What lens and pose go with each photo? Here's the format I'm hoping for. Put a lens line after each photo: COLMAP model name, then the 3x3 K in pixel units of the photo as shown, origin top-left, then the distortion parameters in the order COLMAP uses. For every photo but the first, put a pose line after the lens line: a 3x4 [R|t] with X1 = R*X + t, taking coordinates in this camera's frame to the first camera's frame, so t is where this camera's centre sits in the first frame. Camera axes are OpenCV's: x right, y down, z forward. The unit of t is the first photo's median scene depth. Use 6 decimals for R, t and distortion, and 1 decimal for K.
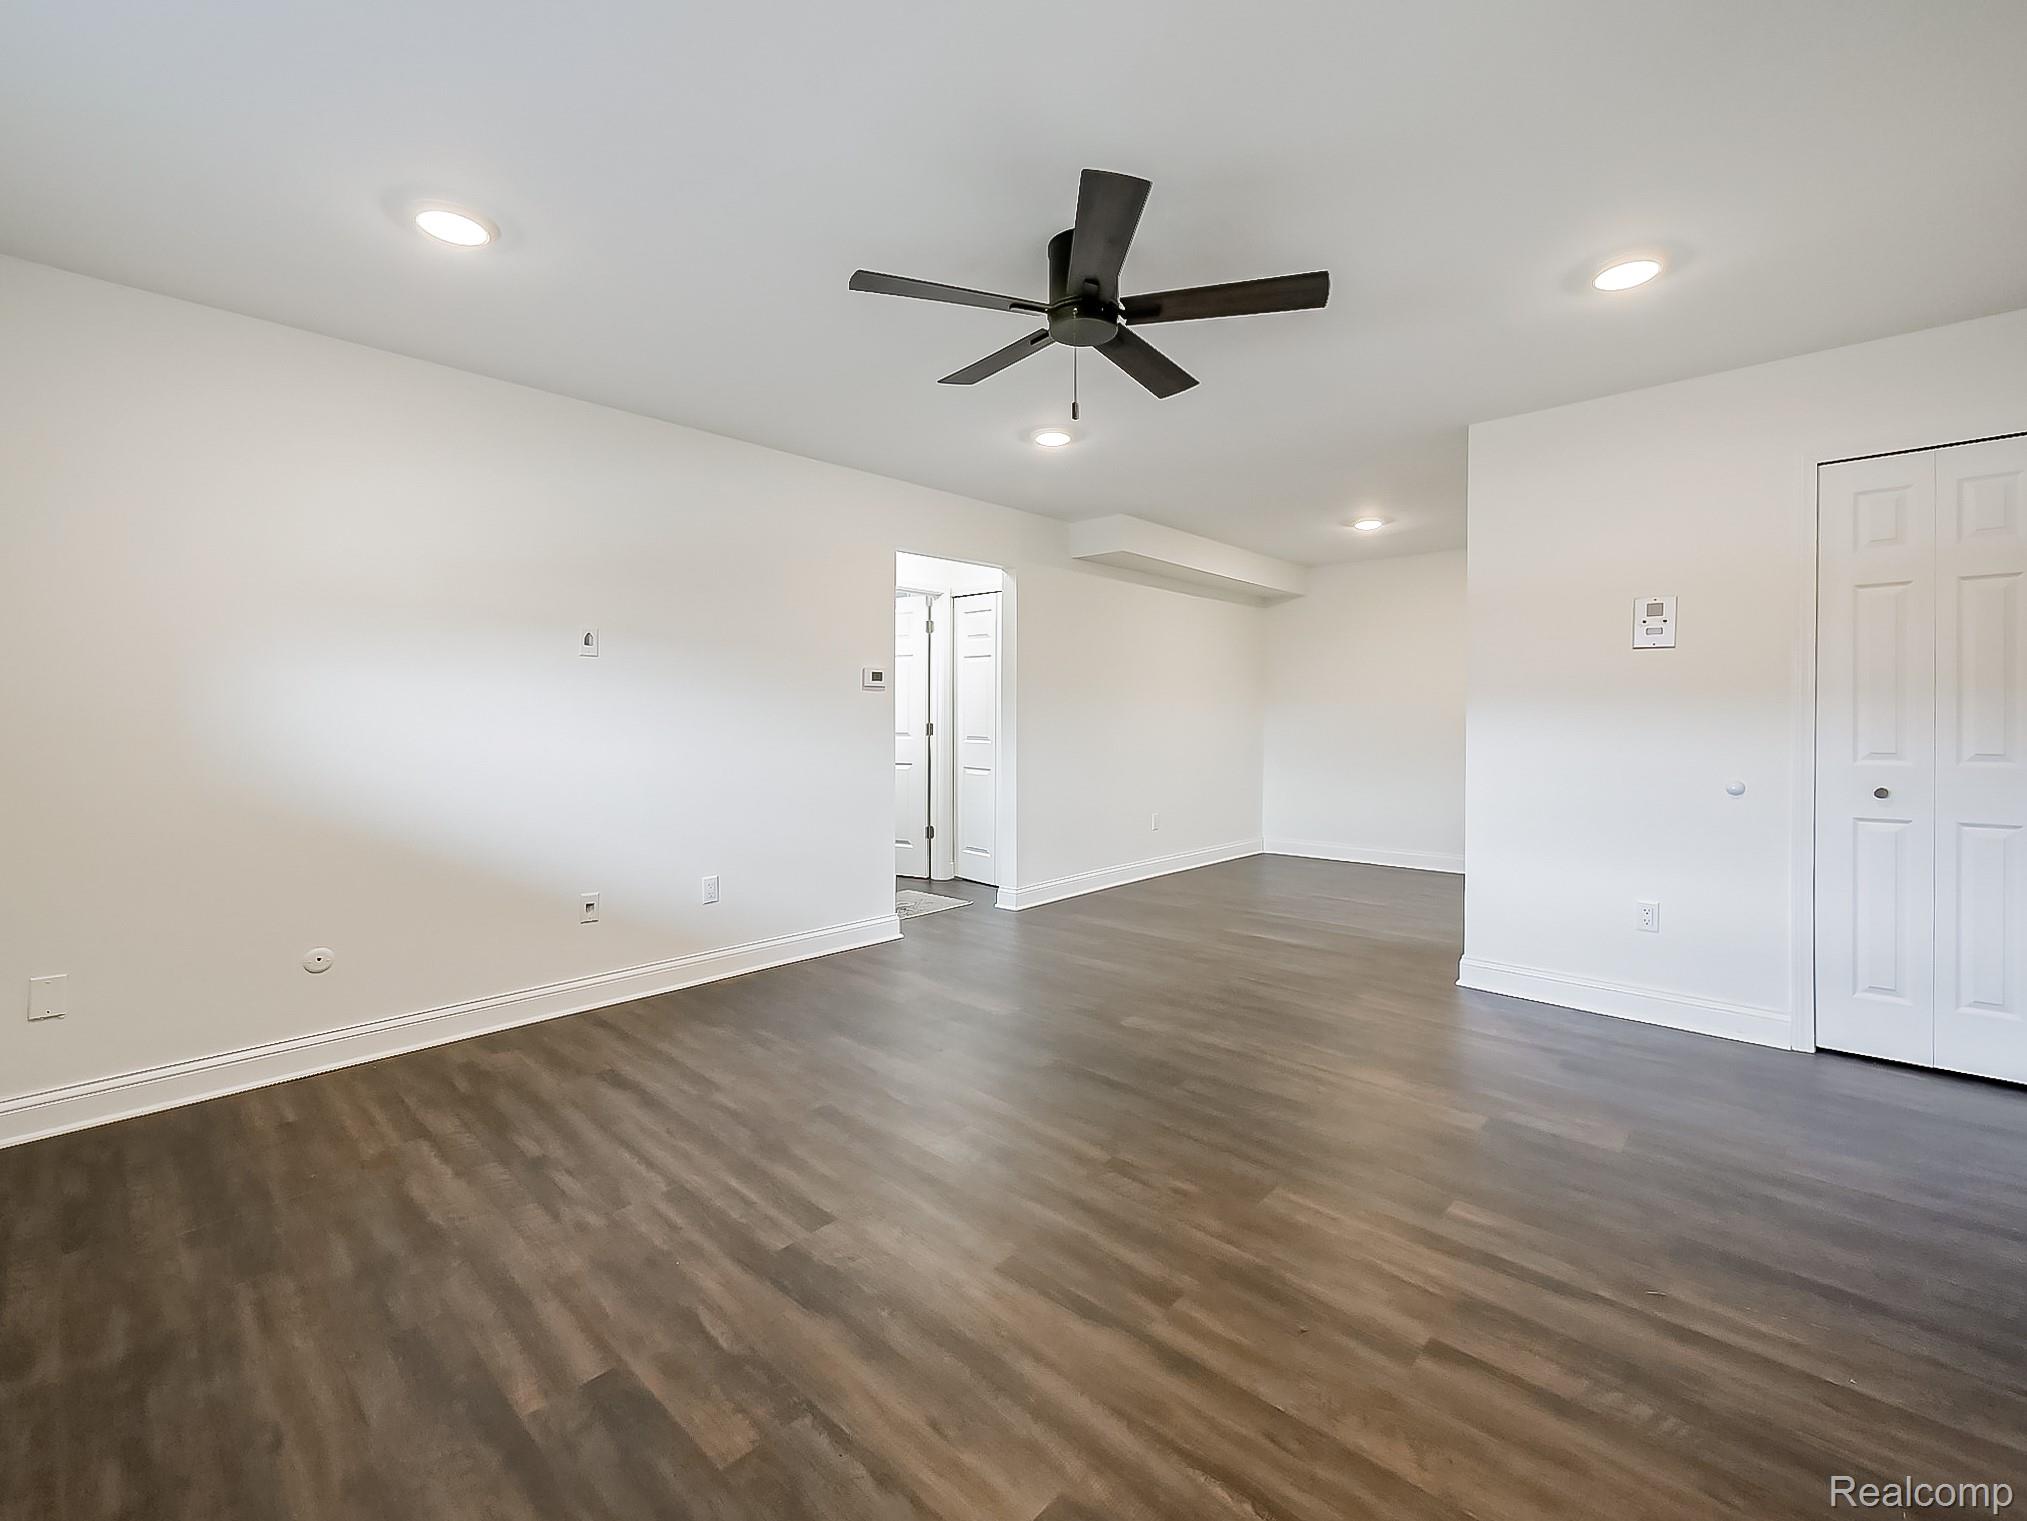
lens RADIAL K [[875.9, 0, 1014.4], [0, 875.9, 702.0], [0, 0, 1]] dist [-0.000388, 0.000221]
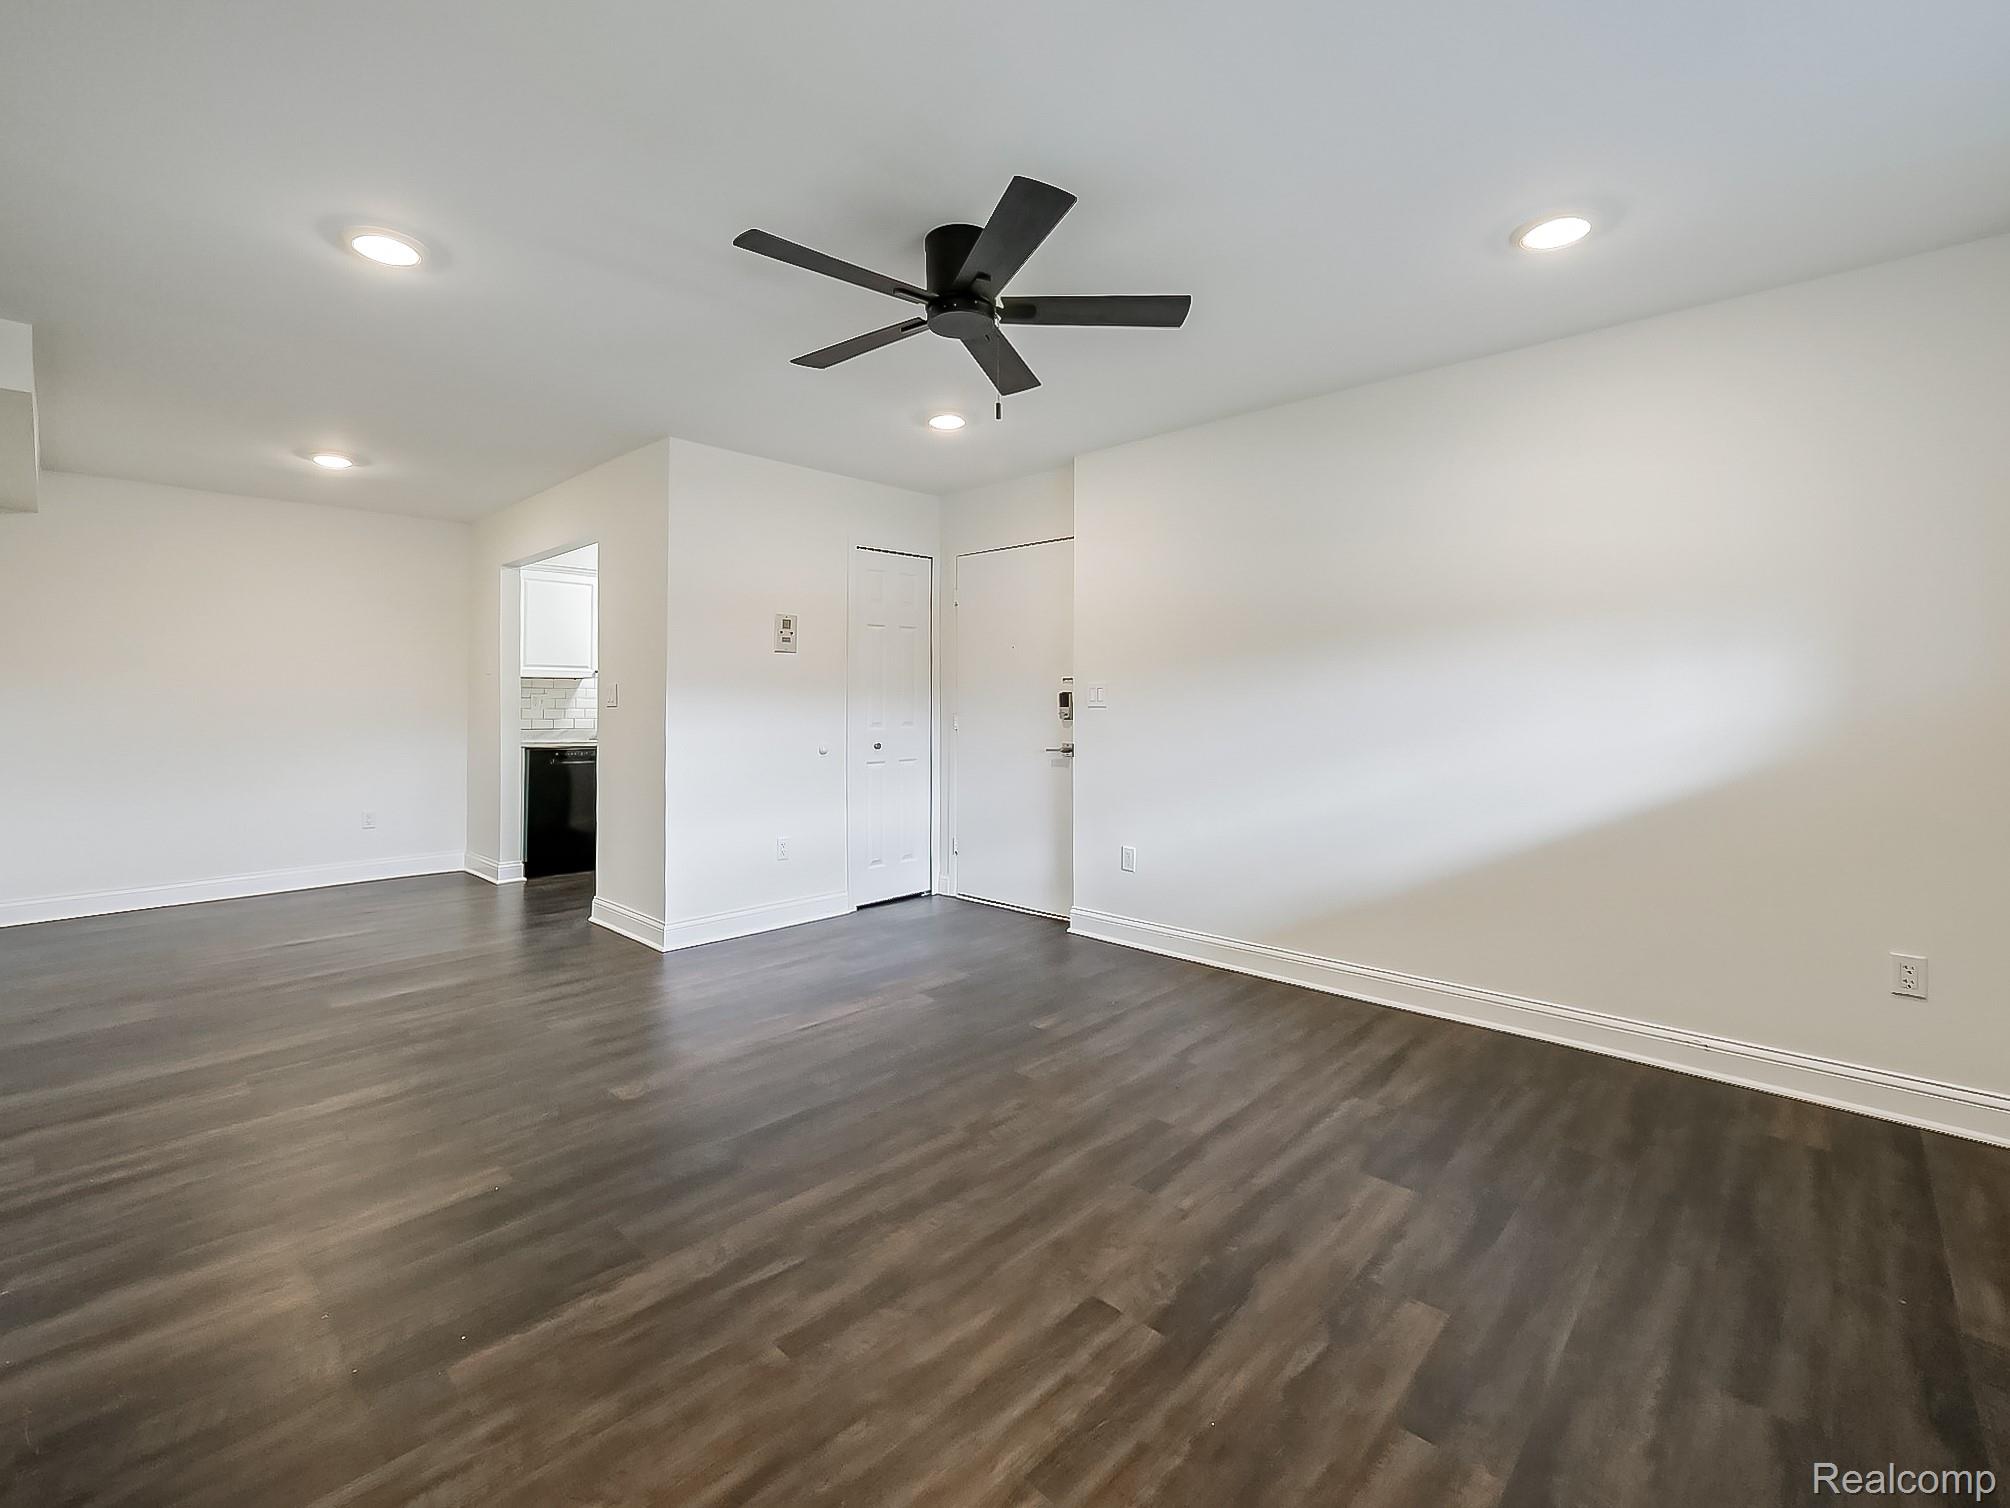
lens RADIAL K [[868.6, 0, 1005.9], [0, 868.6, 696.0], [0, 0, 1]] dist [-0.000388, 0.000221]
pose [[0.016590, 0.005932, 0.999845, -1.187266], [-0.017889, 0.999824, -0.005635, 0.017804], [-0.999702, -0.017792, 0.016693, 1.222474]]
